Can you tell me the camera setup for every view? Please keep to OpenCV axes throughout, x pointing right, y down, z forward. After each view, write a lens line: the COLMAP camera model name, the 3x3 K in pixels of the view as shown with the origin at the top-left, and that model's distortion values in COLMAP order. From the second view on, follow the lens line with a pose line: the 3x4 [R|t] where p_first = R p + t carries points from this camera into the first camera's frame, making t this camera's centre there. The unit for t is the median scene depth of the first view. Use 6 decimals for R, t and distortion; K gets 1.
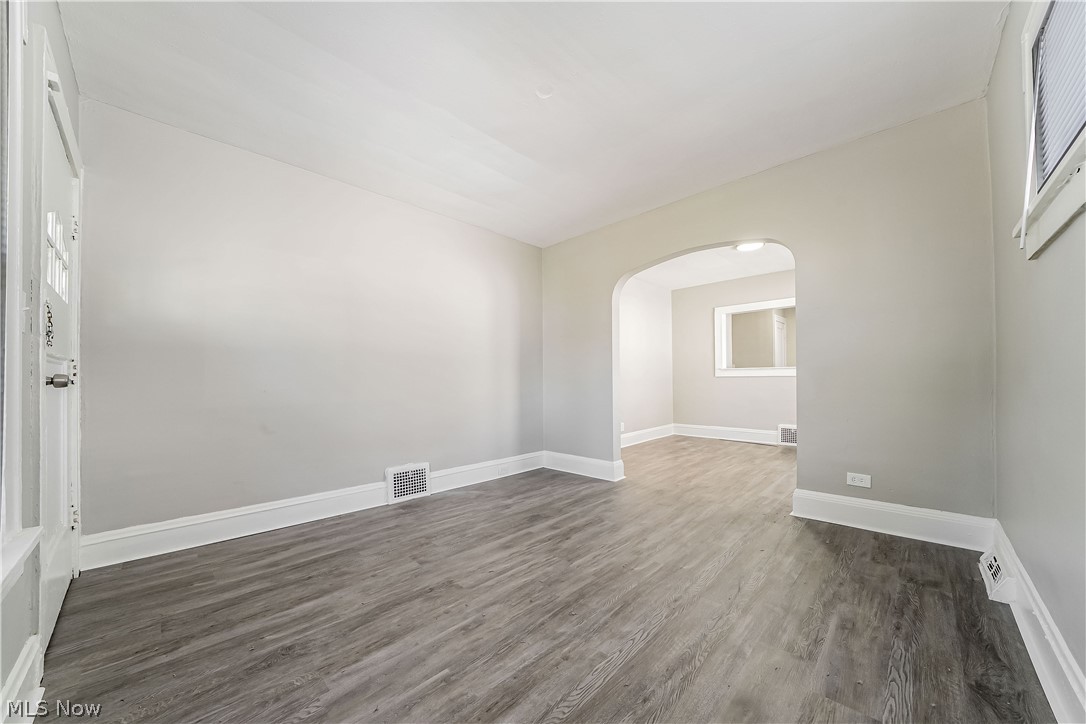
lens RADIAL K [[380.6, 0, 543.0], [0, 380.6, 362.0], [0, 0, 1]] dist [-0.006669, -0.000015]
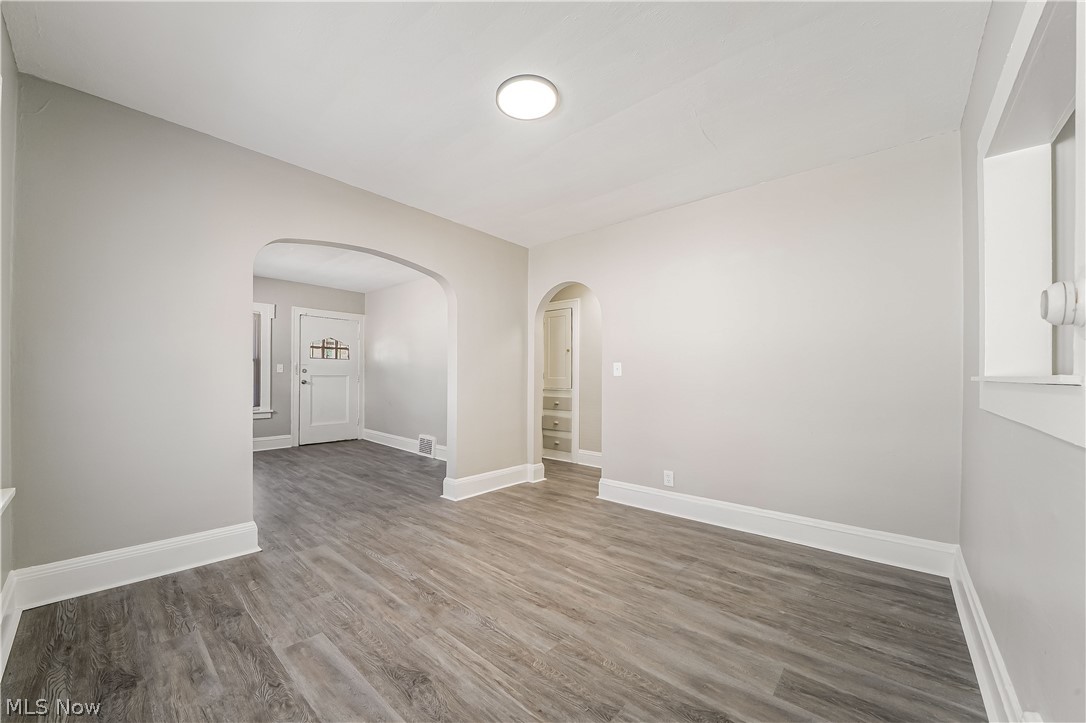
lens RADIAL K [[390.0, 0, 539.0], [0, 390.0, 374.3], [0, 0, 1]] dist [-0.007383, -0.000099]
pose [[0.068600, 0.004382, -0.997635, 1.415667], [0.036869, 0.999296, 0.006925, 0.007690], [0.996963, -0.037257, 0.068391, 1.415843]]
